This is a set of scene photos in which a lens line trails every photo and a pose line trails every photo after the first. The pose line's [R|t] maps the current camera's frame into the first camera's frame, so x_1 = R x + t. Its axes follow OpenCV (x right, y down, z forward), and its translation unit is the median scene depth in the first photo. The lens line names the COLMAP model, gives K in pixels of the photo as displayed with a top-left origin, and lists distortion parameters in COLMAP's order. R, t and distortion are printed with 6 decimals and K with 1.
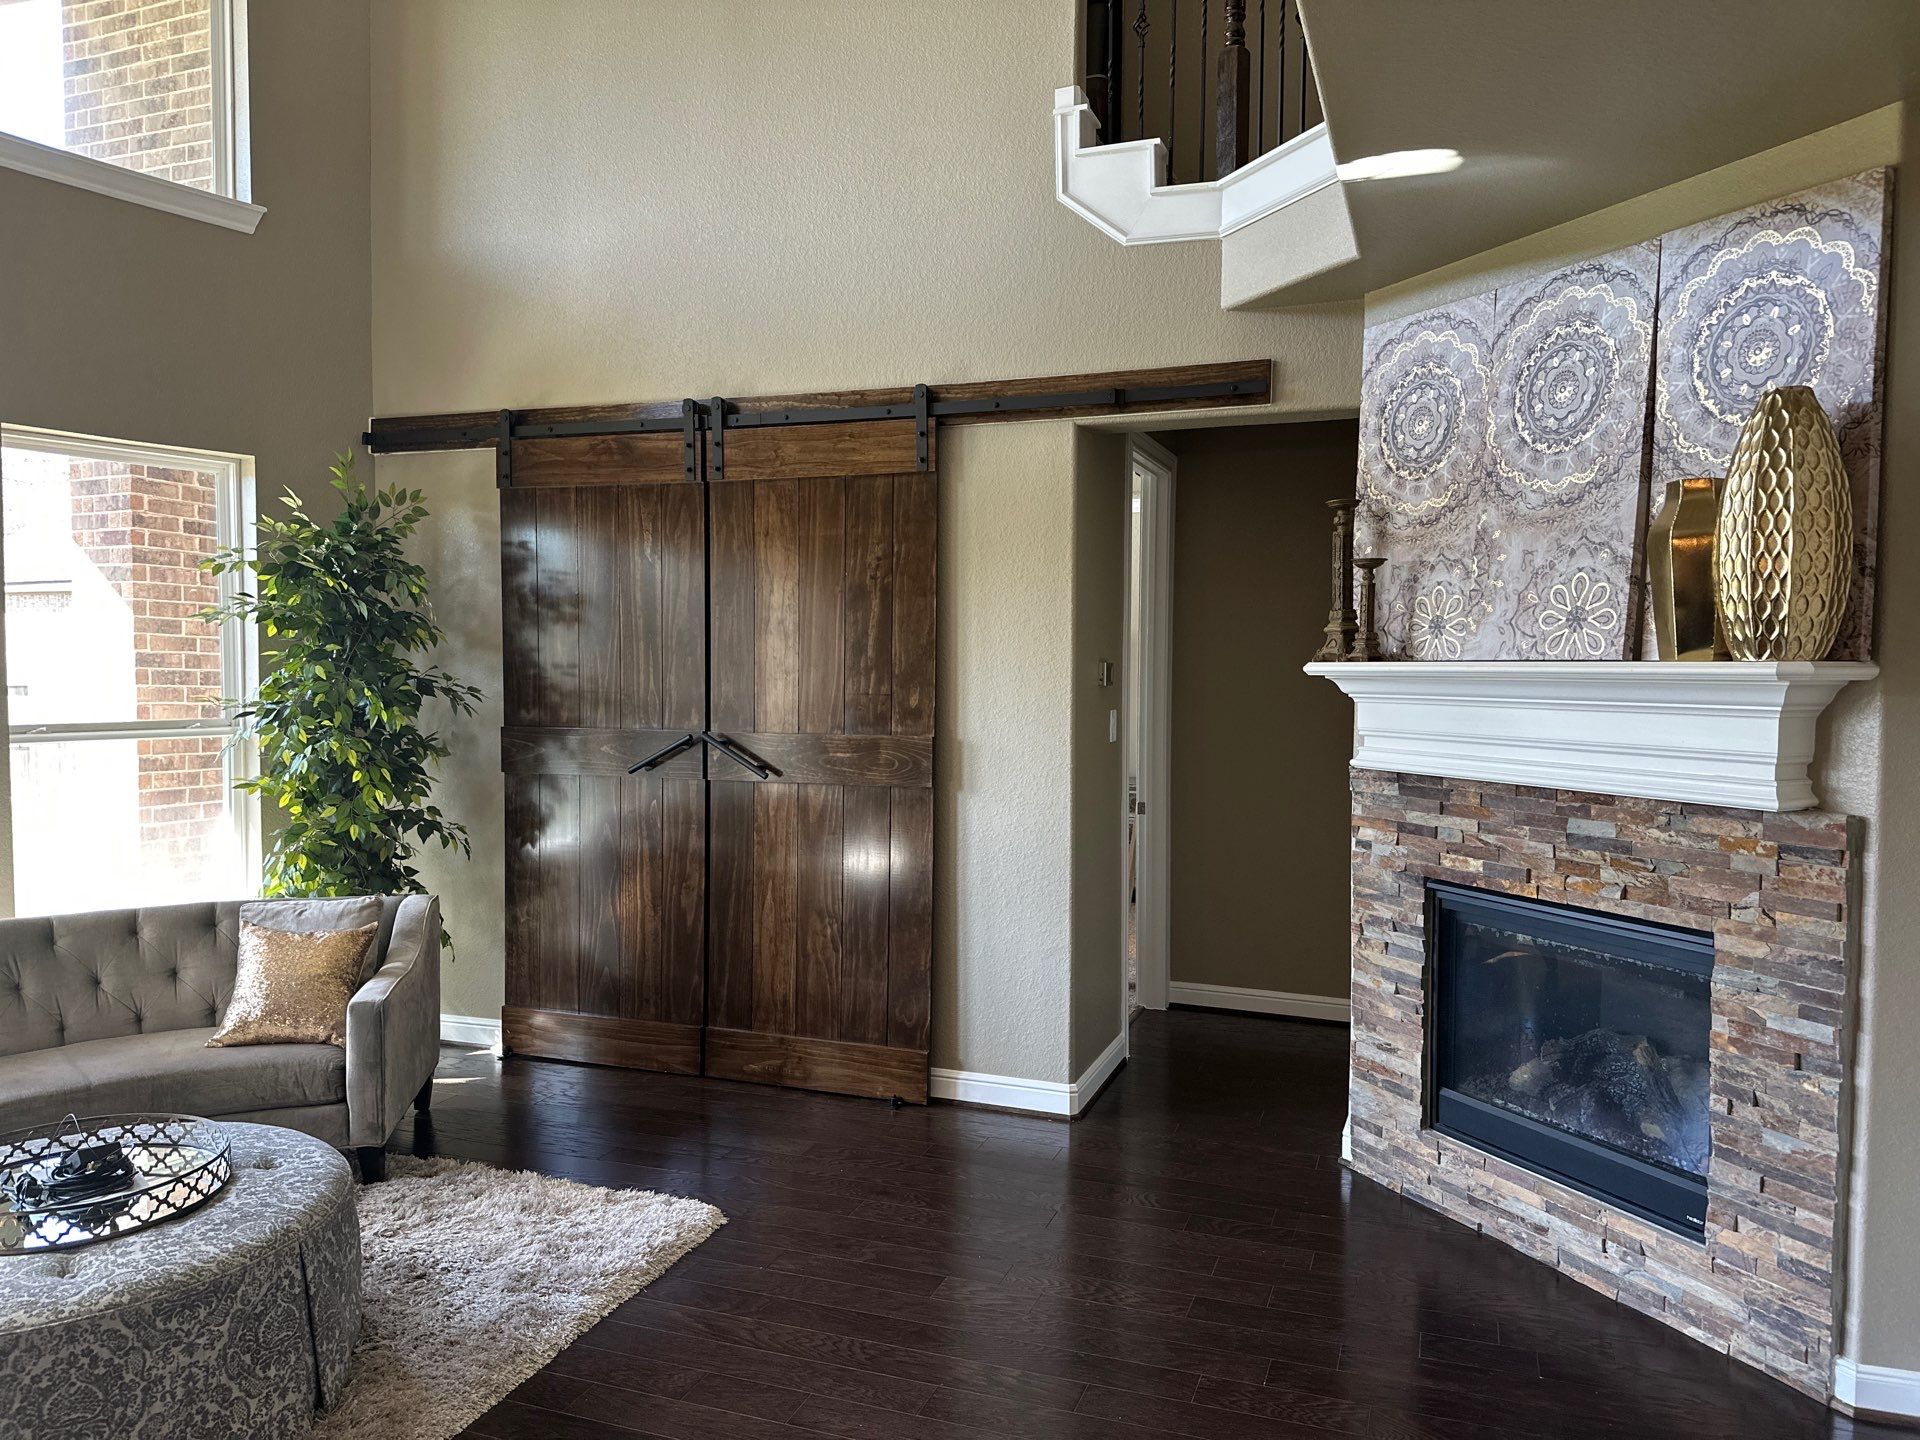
lens RADIAL K [[1359.4, 0, 969.7], [0, 1359.4, 732.4], [0, 0, 1]] dist [0.056935, -0.066925]
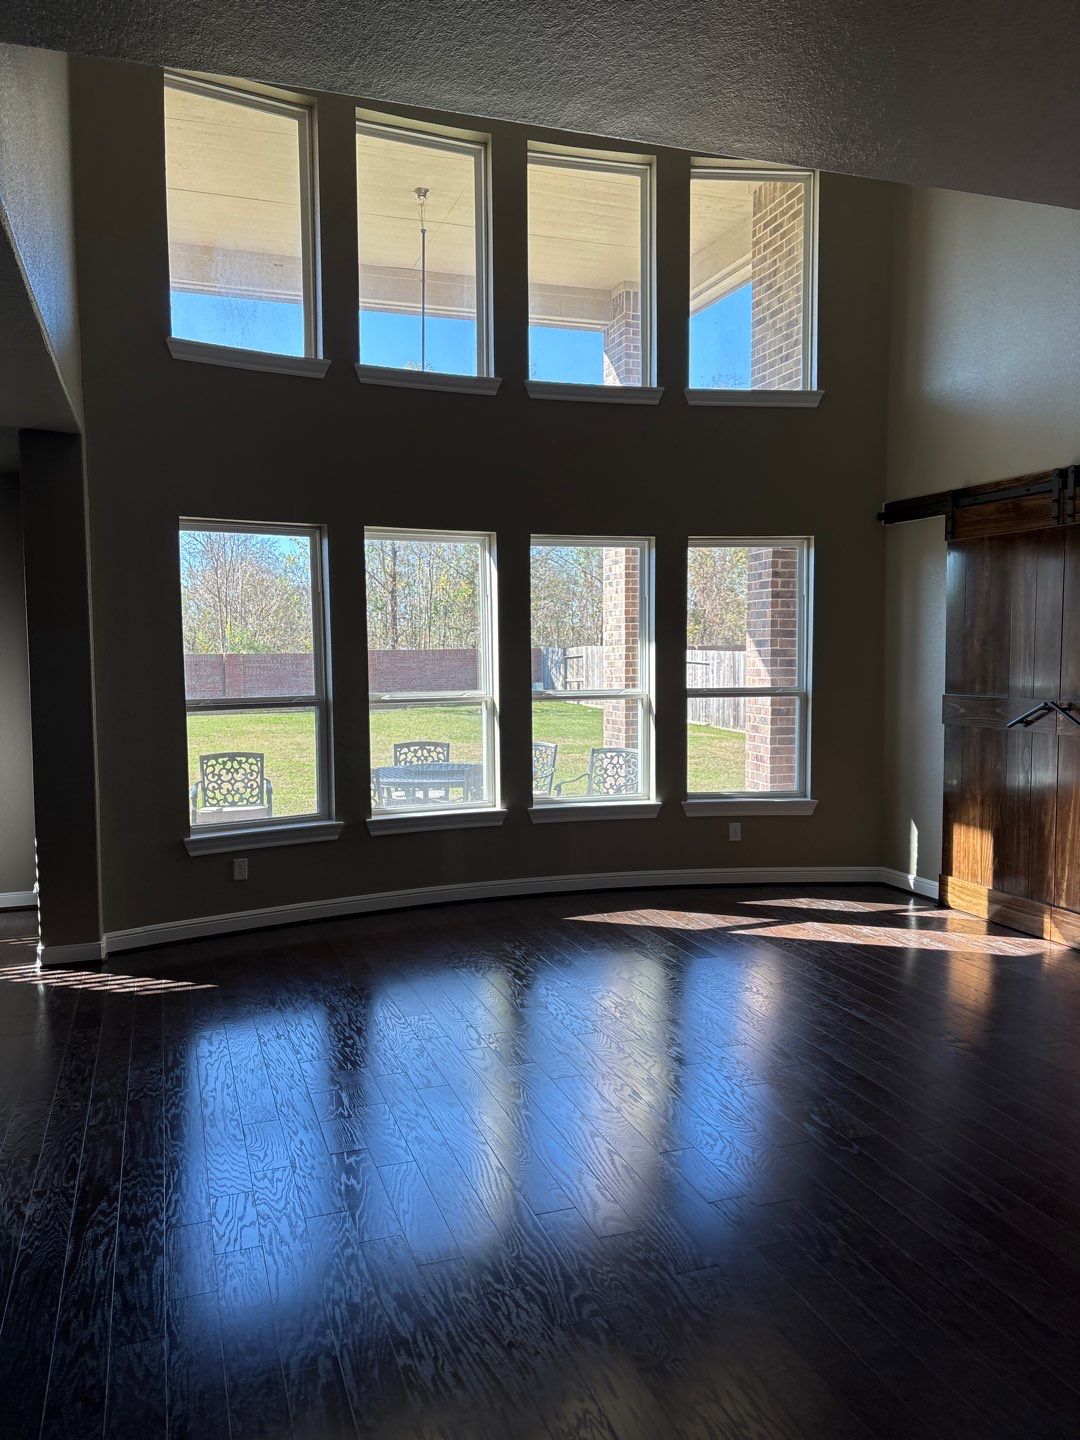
lens RADIAL K [[1073.5, 0, 540.0], [0, 1073.5, 720.0], [0, 0, 1]] dist [0.067686, -0.108979]
pose [[0.634834, 0.041517, -0.771532, 0.397703], [-0.027715, 0.999136, 0.030960, -0.001376], [0.772151, 0.001729, 0.635437, -0.165690]]
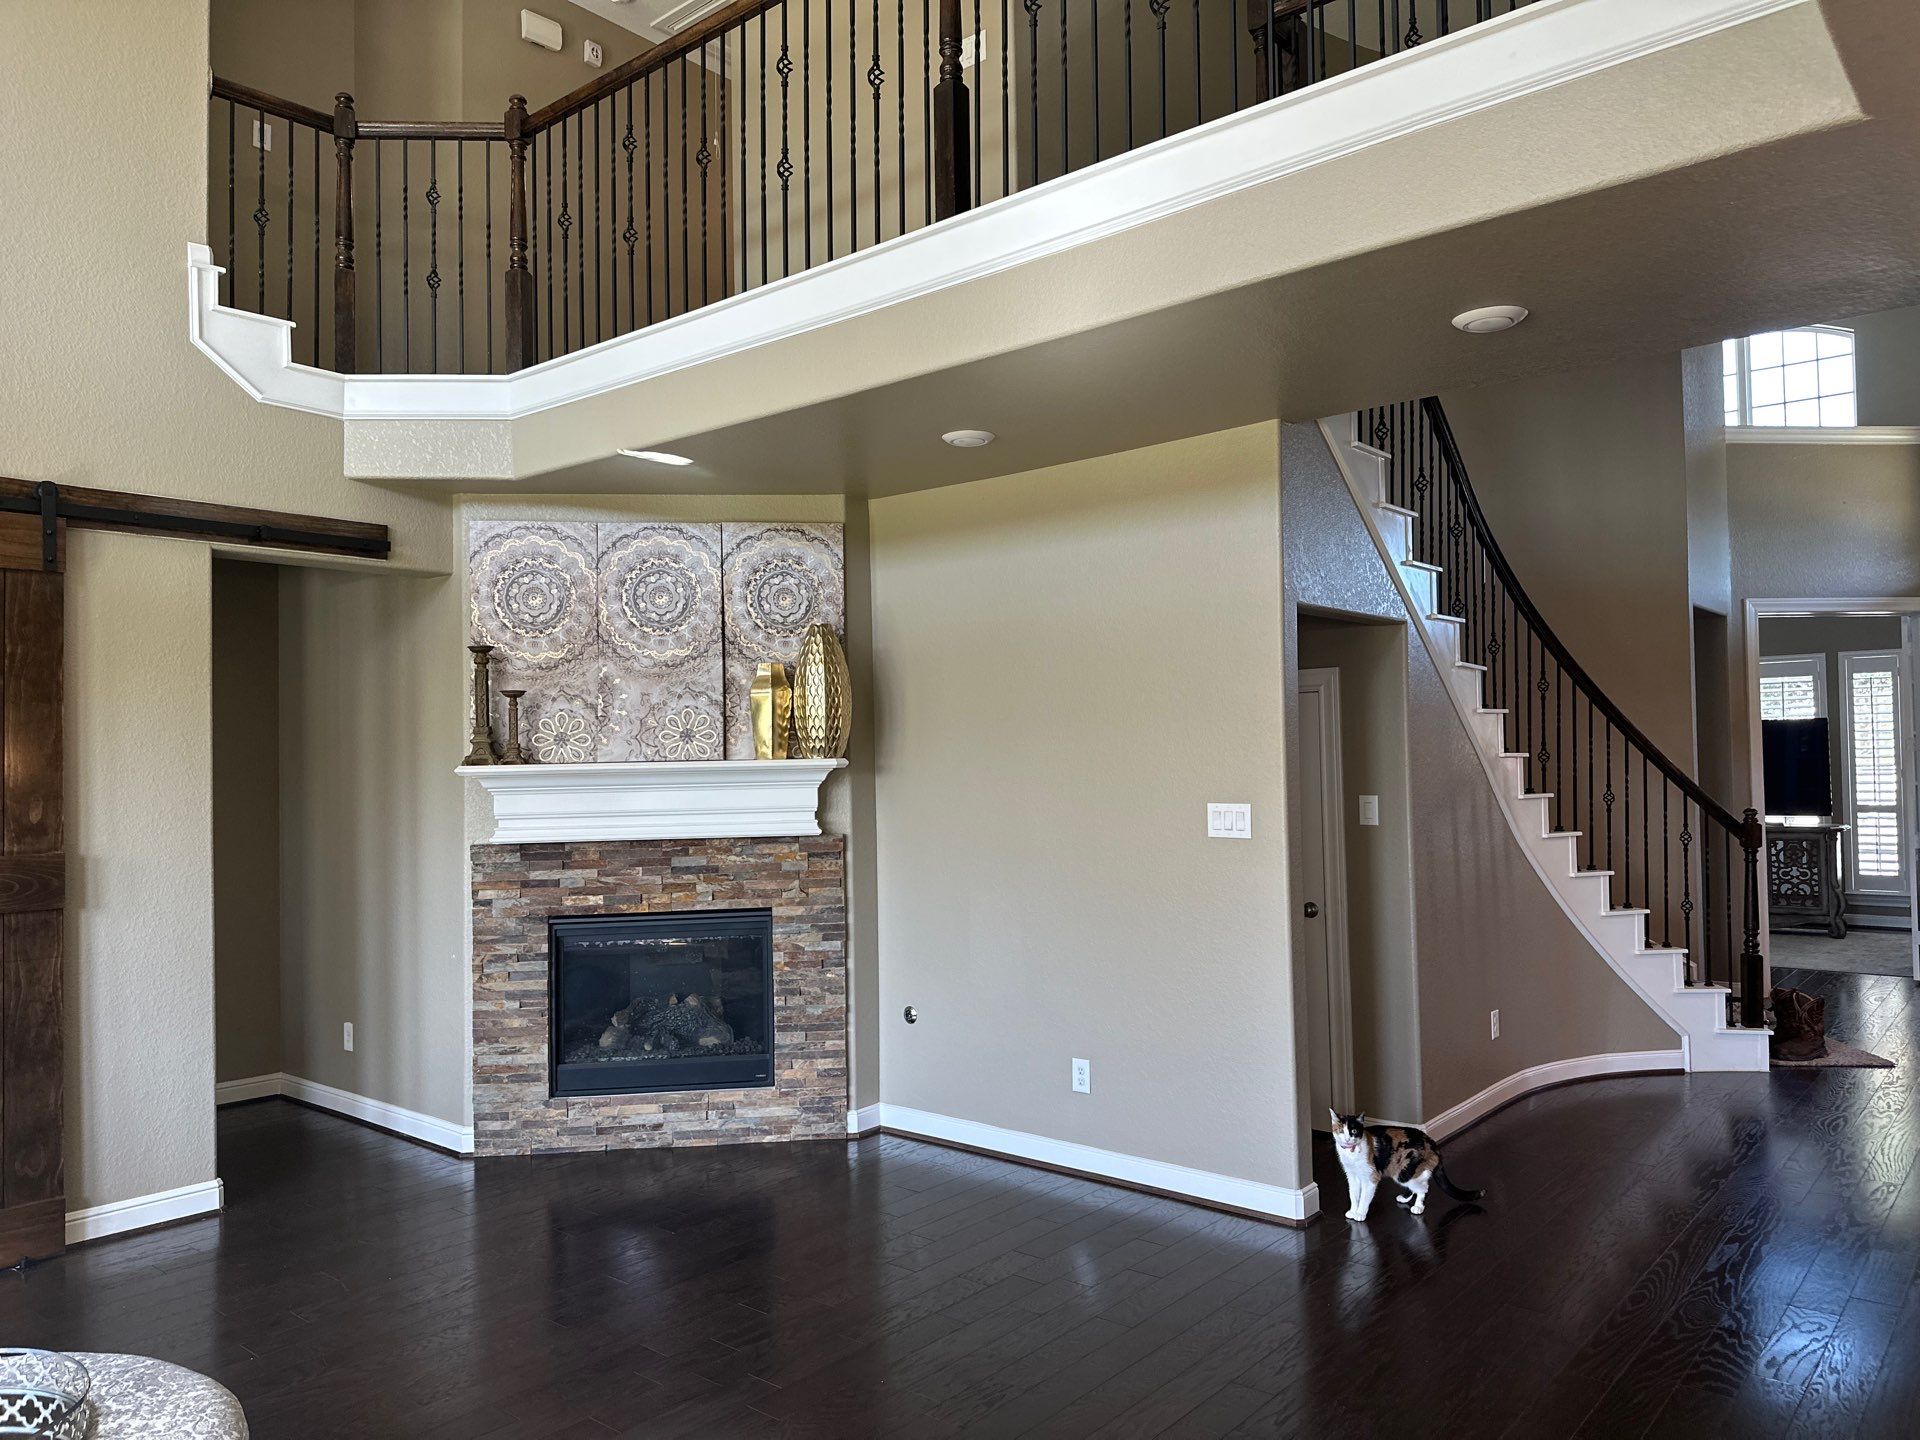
lens RADIAL K [[1329.5, 0, 960.0], [0, 1329.5, 720.0], [0, 0, 1]] dist [0.180657, -0.333019]
pose [[0.346979, 0.014112, 0.937767, -0.774601], [0.067239, 0.996939, -0.039882, -0.011386], [-0.935459, 0.076893, 0.344968, 0.096523]]
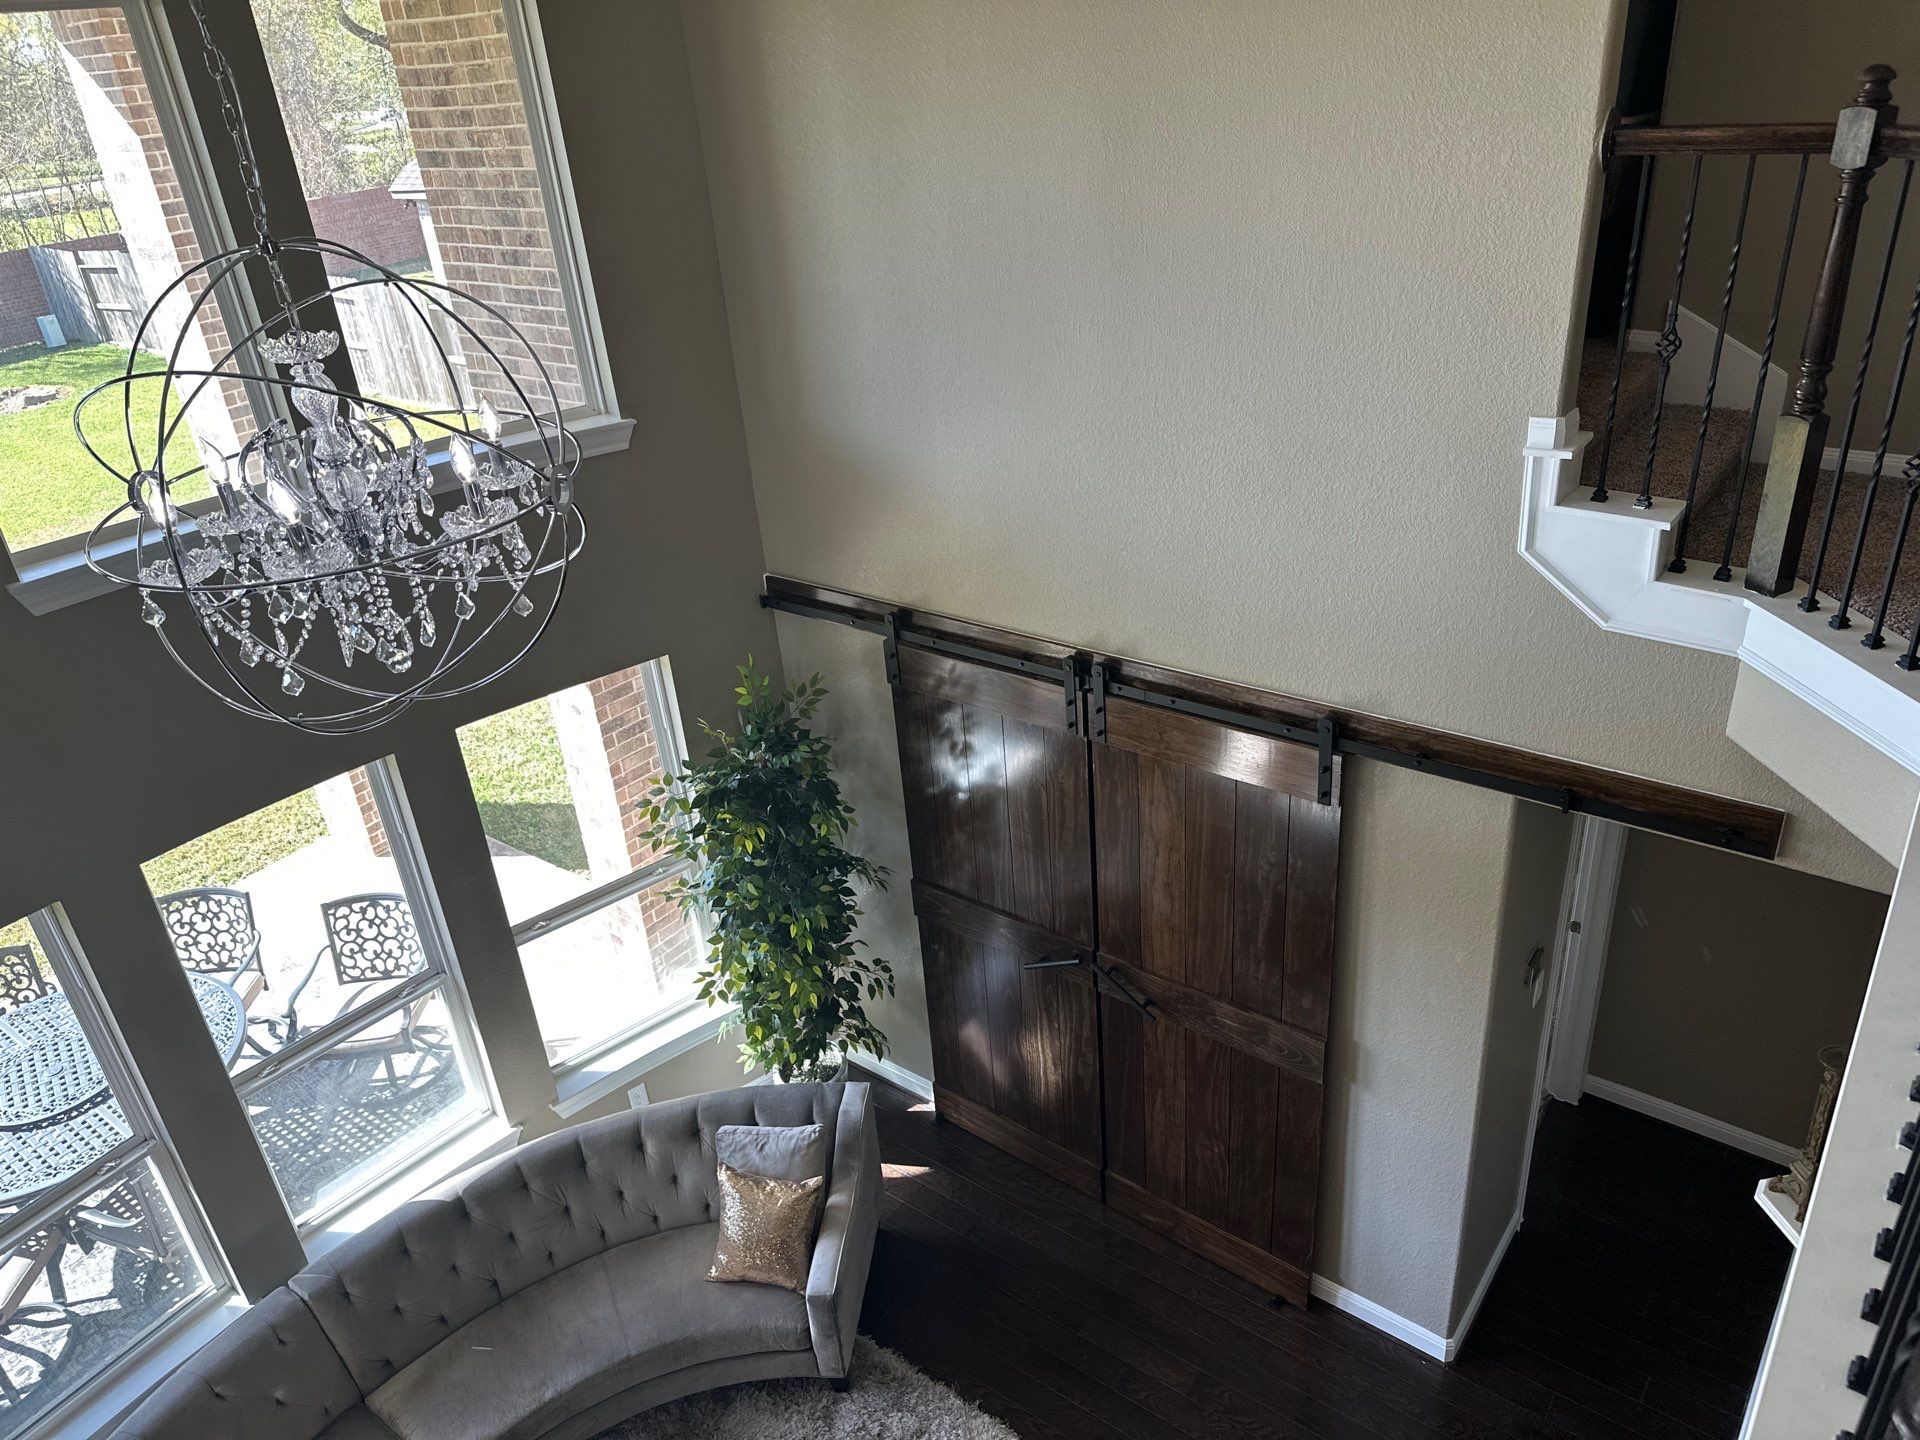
lens RADIAL K [[1333.0, 0, 956.2], [0, 1333.0, 718.5], [0, 0, 1]] dist [0.104403, -0.137824]
pose [[0.950601, 0.064805, -0.303574, -0.000030], [0.069598, 0.908571, 0.411893, -0.689978], [0.302511, -0.412674, 0.859178, 0.213110]]
